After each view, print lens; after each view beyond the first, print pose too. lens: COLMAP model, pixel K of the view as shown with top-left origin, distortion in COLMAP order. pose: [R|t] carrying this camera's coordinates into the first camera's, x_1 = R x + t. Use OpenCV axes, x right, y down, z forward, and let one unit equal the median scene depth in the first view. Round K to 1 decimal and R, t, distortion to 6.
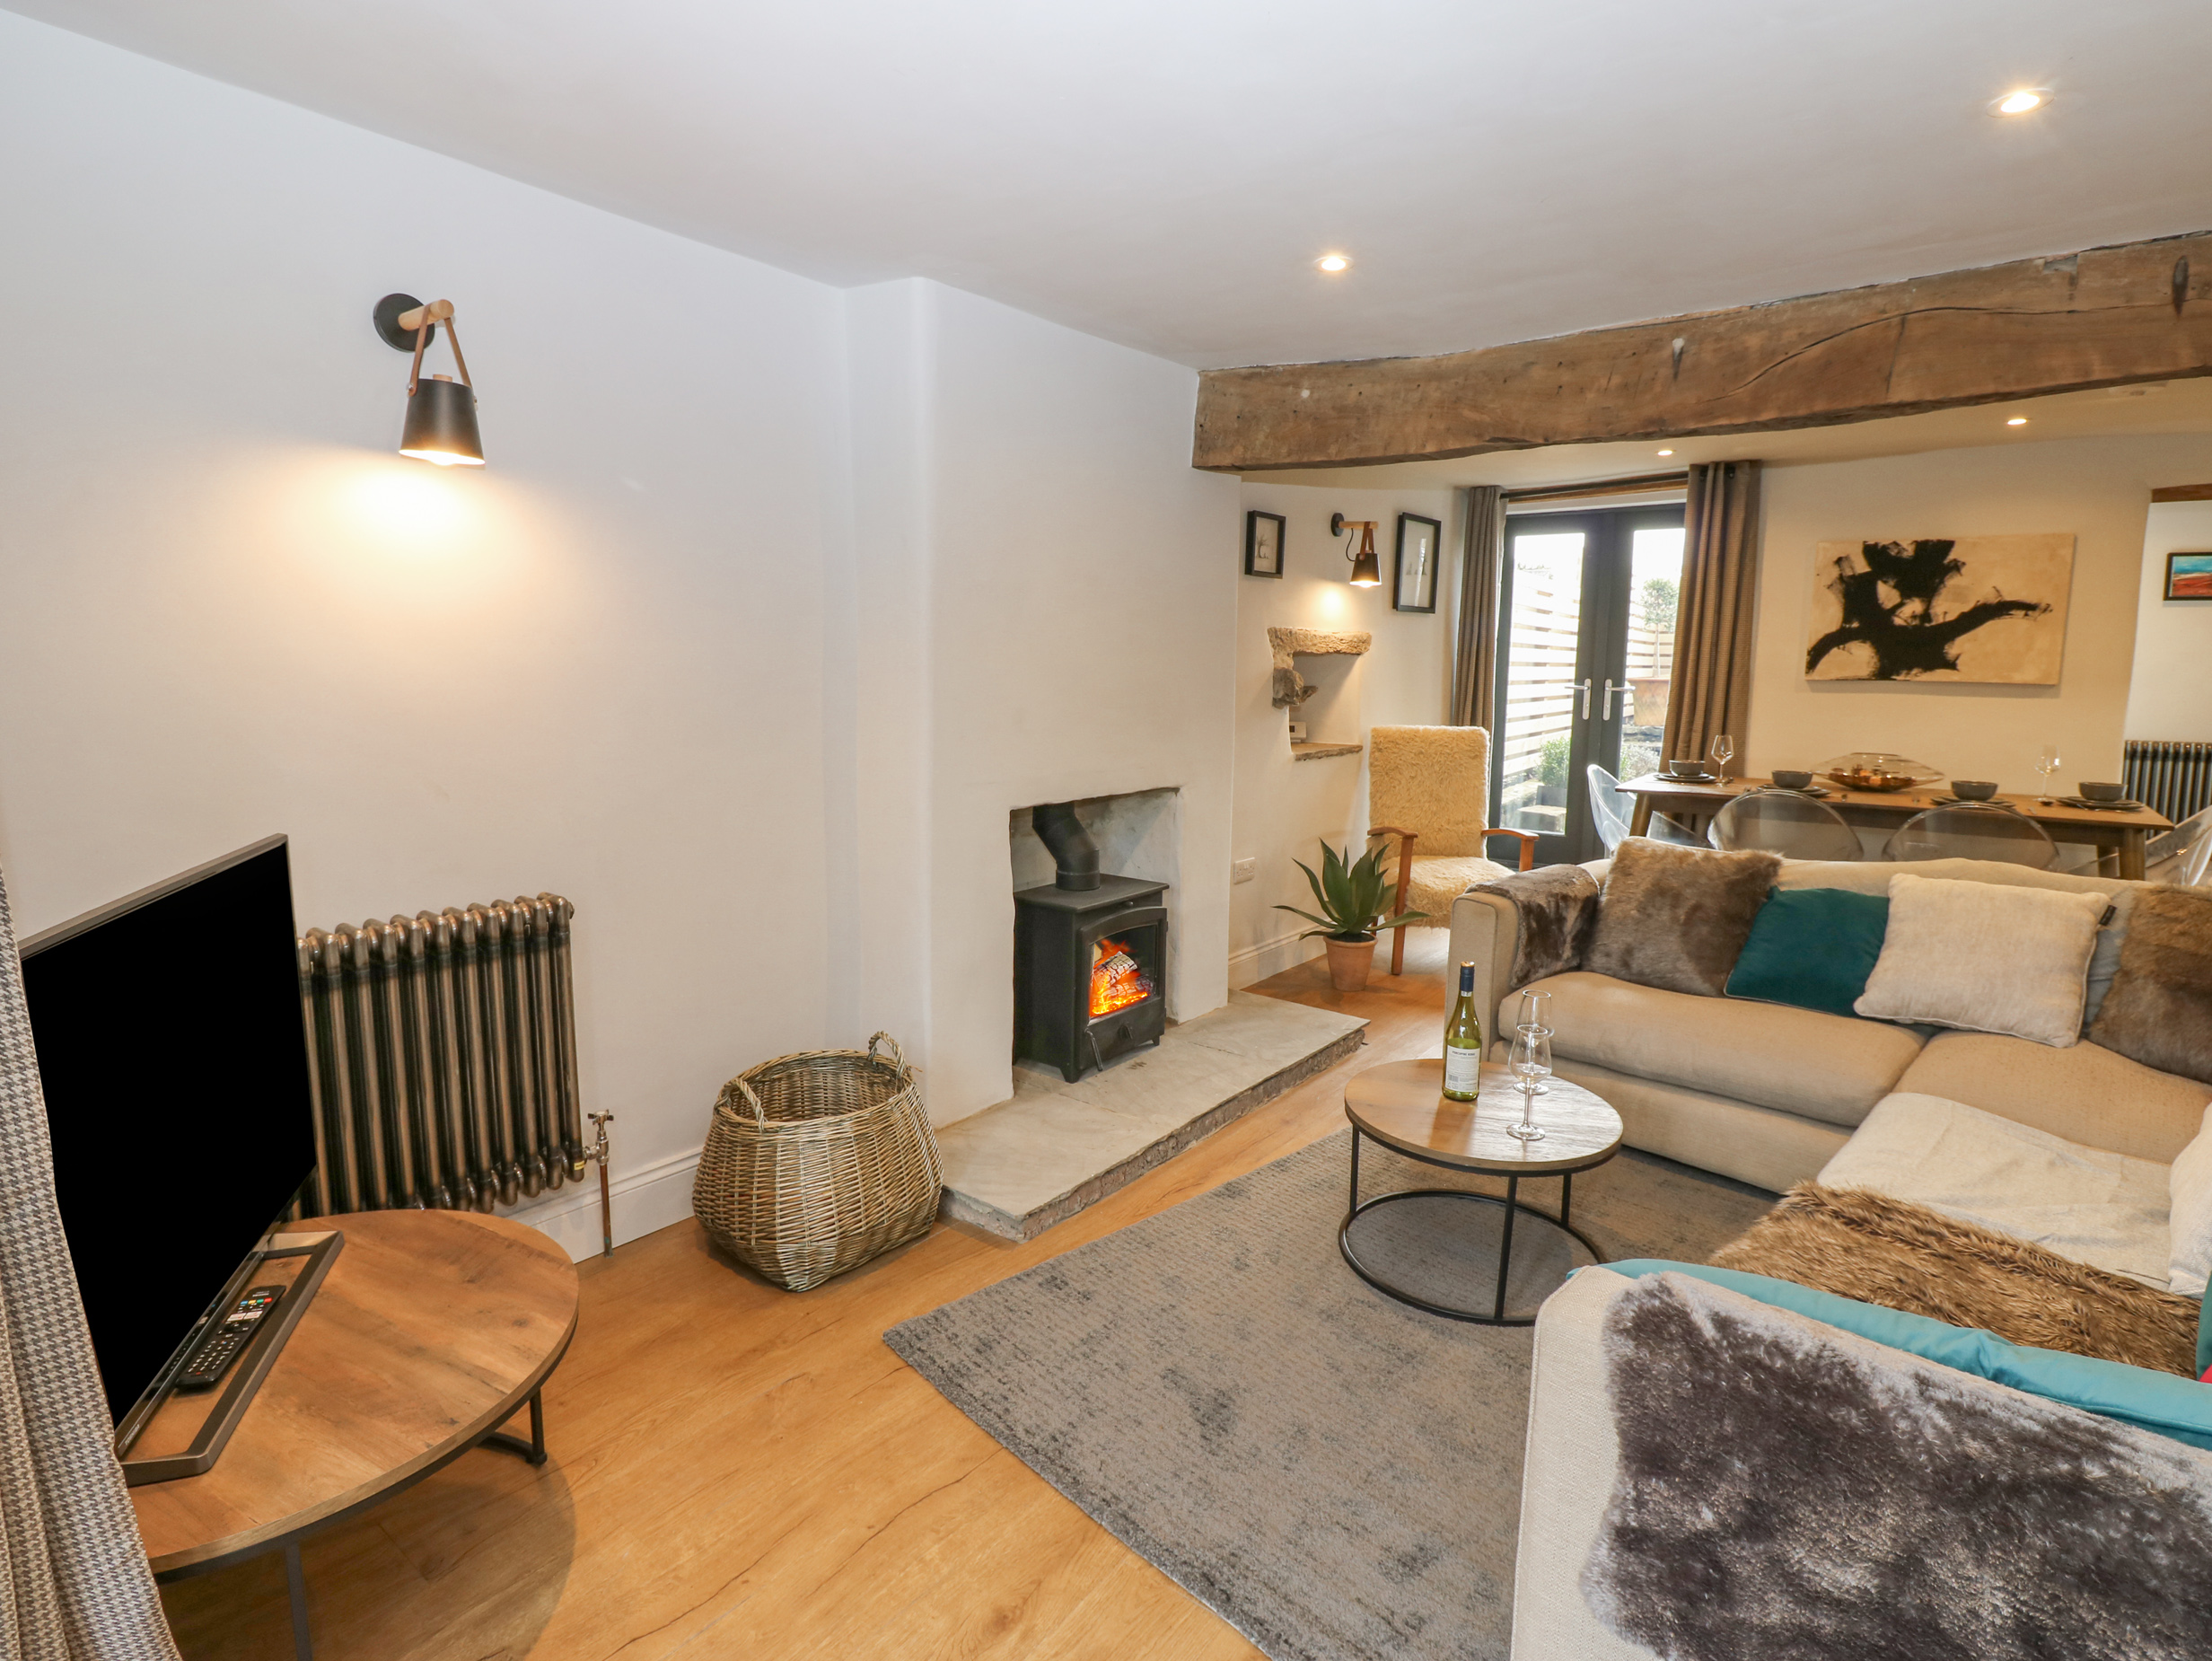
lens RADIAL K [[1153.9, 0, 1121.2], [0, 1153.9, 809.7], [0, 0, 1]] dist [0.005285, -0.015093]
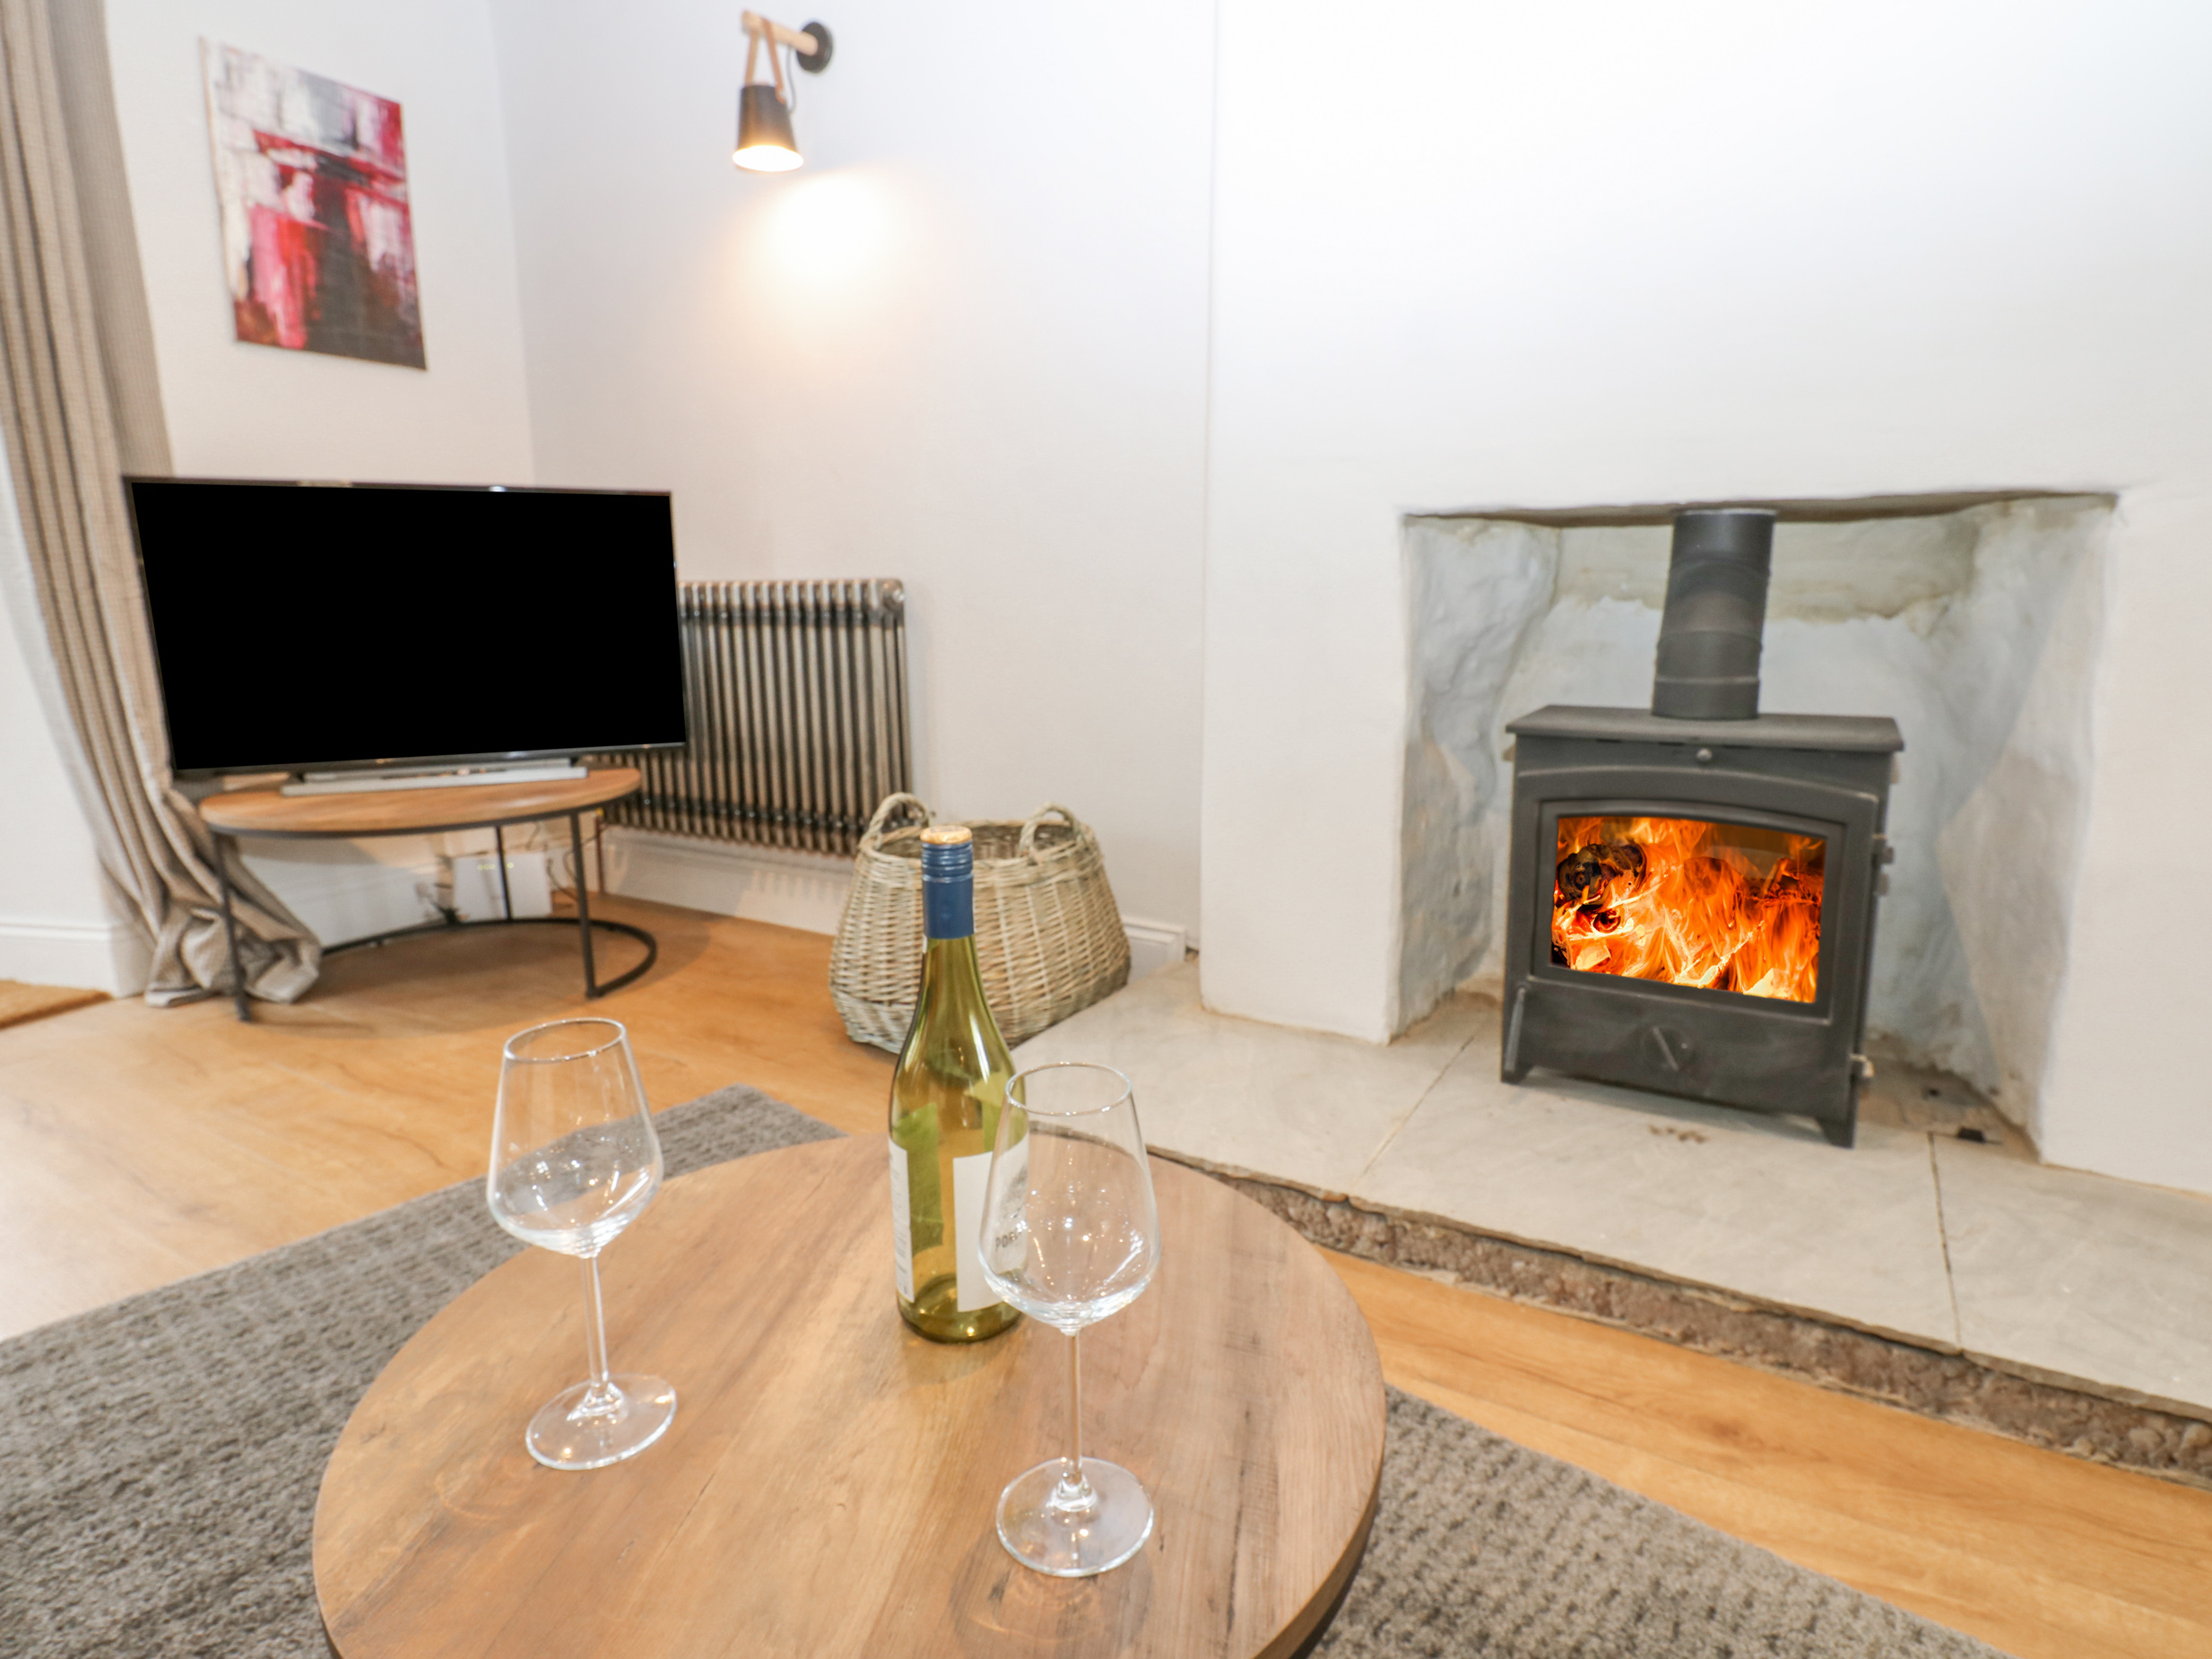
lens RADIAL K [[1197.9, 0, 1118.4], [0, 1197.9, 806.7], [0, 0, 1]] dist [0.000328, -0.016532]
pose [[0.113751, 0.161340, -0.980322, 0.395968], [-0.119067, 0.981828, 0.147772, 0.059059], [0.986349, 0.099914, 0.130894, 0.702268]]
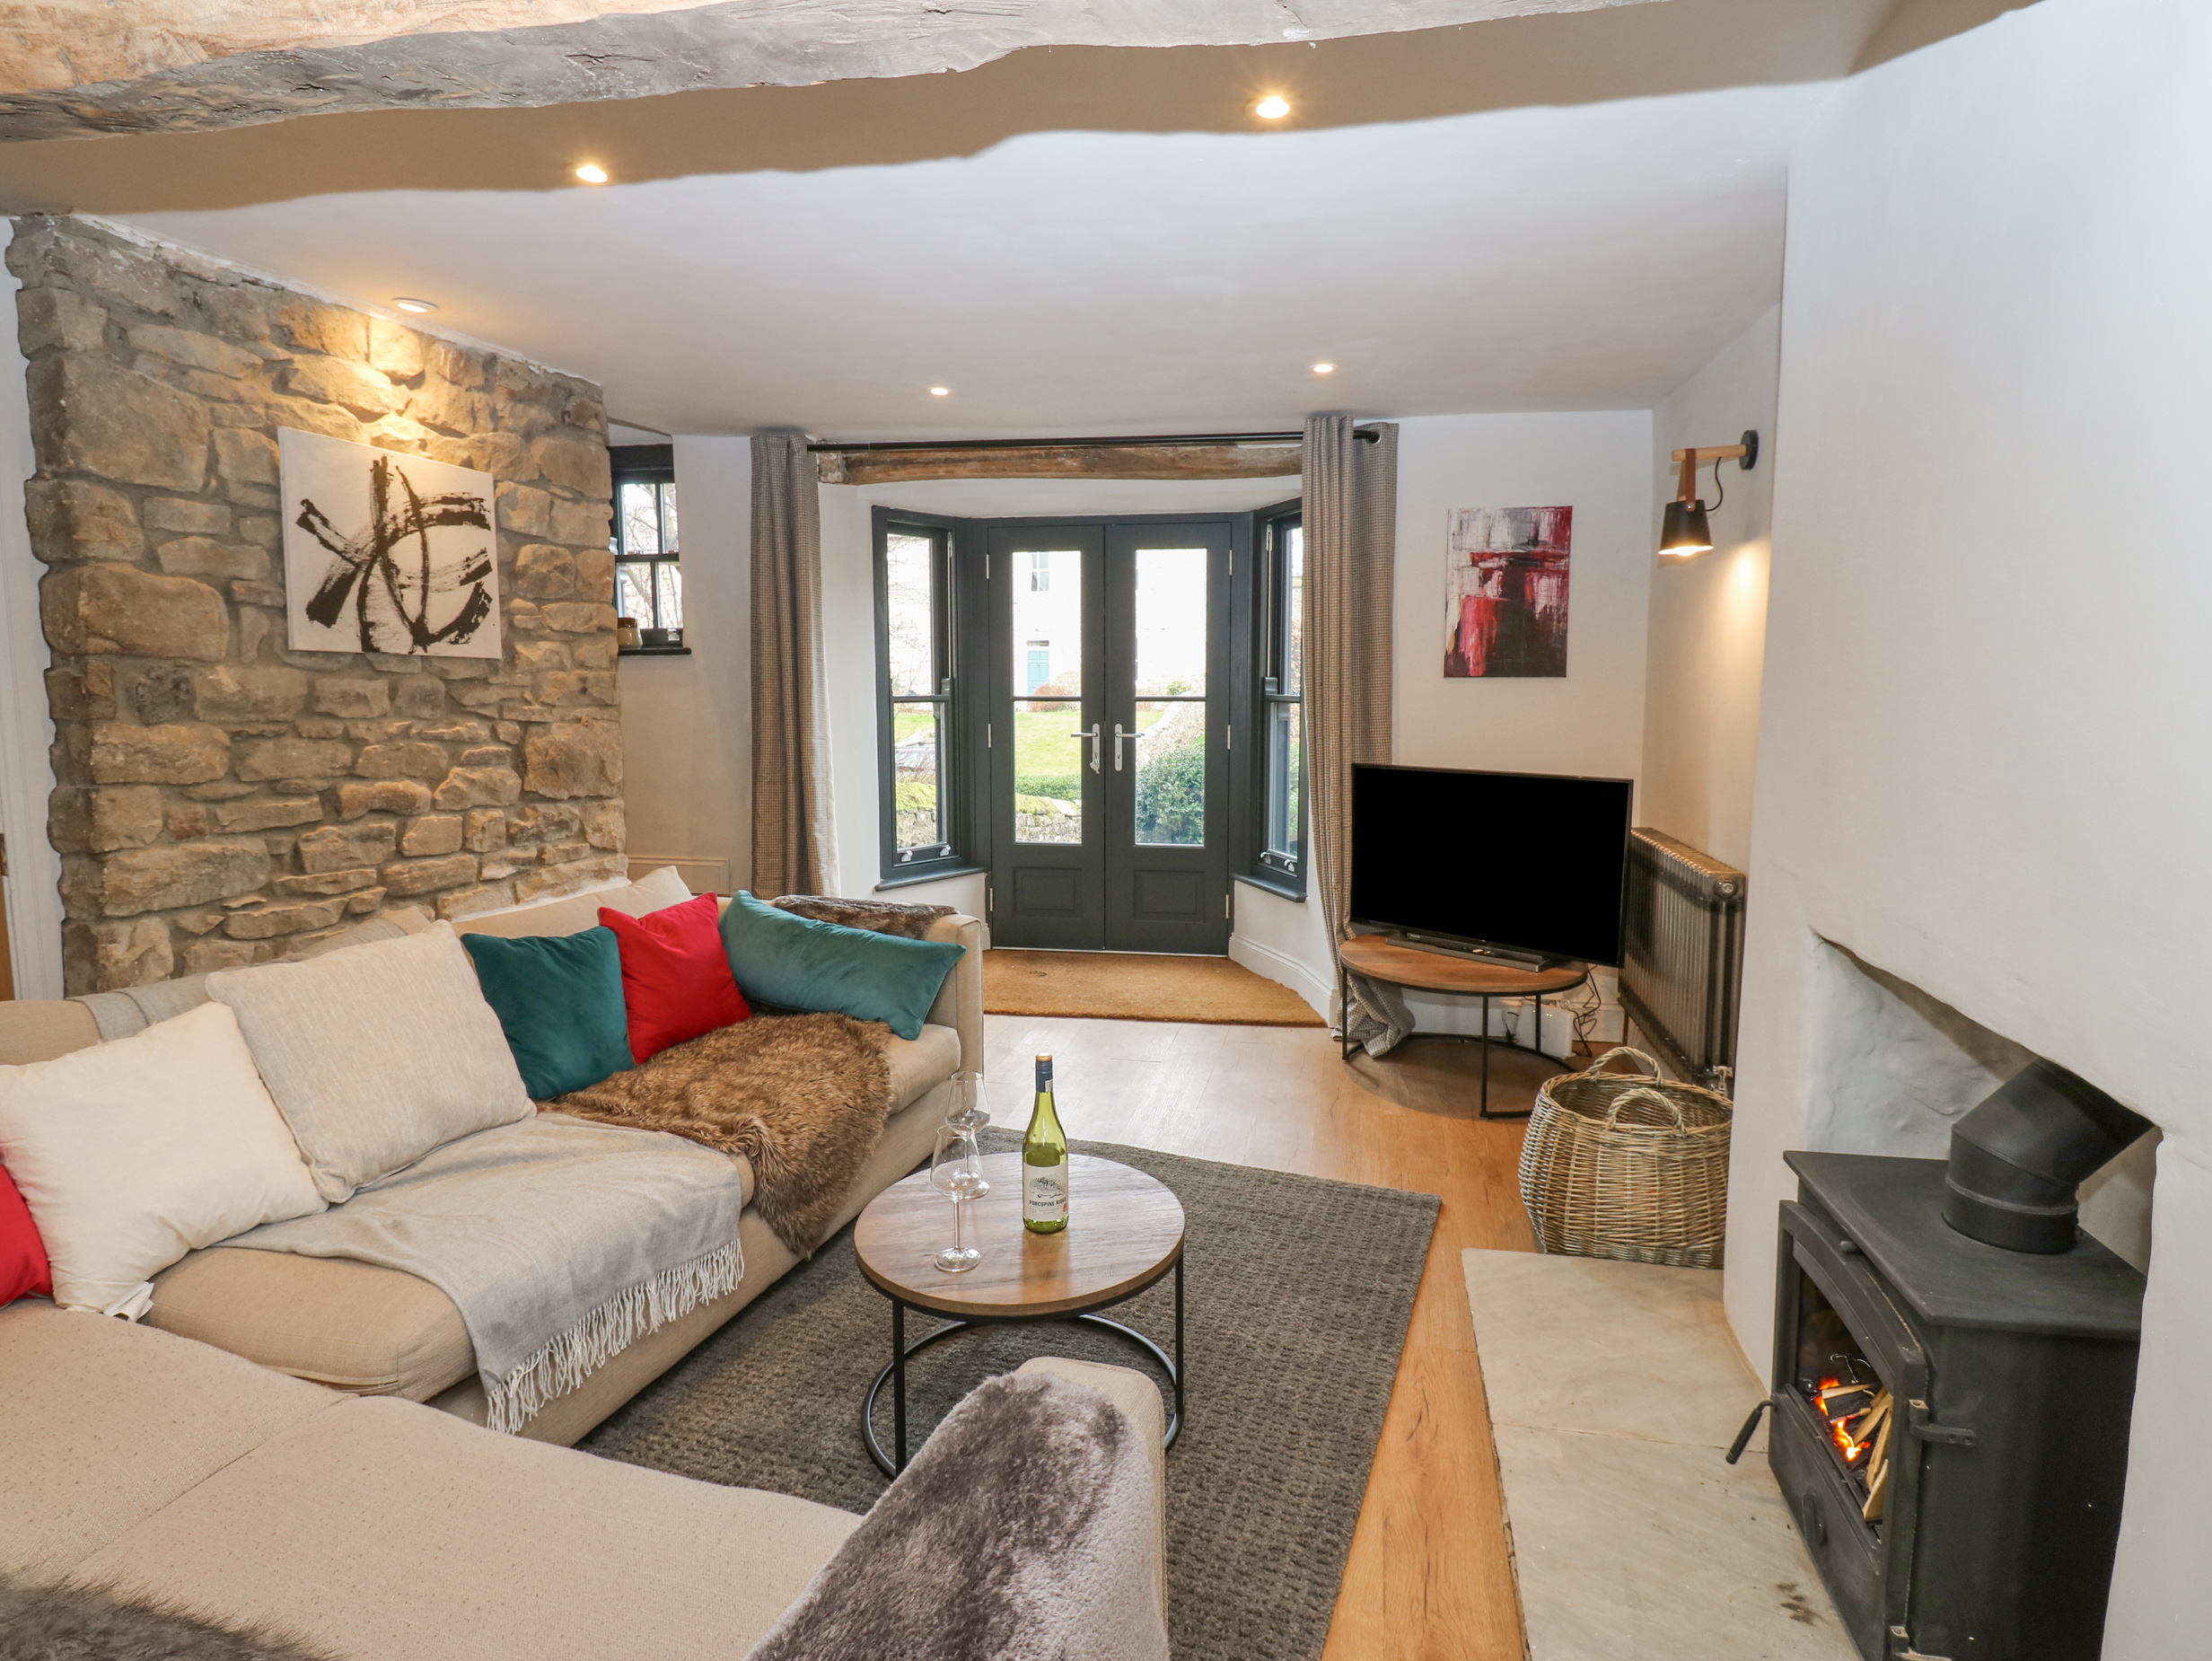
lens RADIAL K [[1152.8, 0, 1123.9], [0, 1152.8, 800.6], [0, 0, 1]] dist [0.006860, -0.016192]
pose [[-0.905657, 0.030079, -0.422944, 0.403811], [-0.064389, 0.976156, 0.207301, -0.141592], [0.419095, 0.214976, -0.882125, 1.174432]]
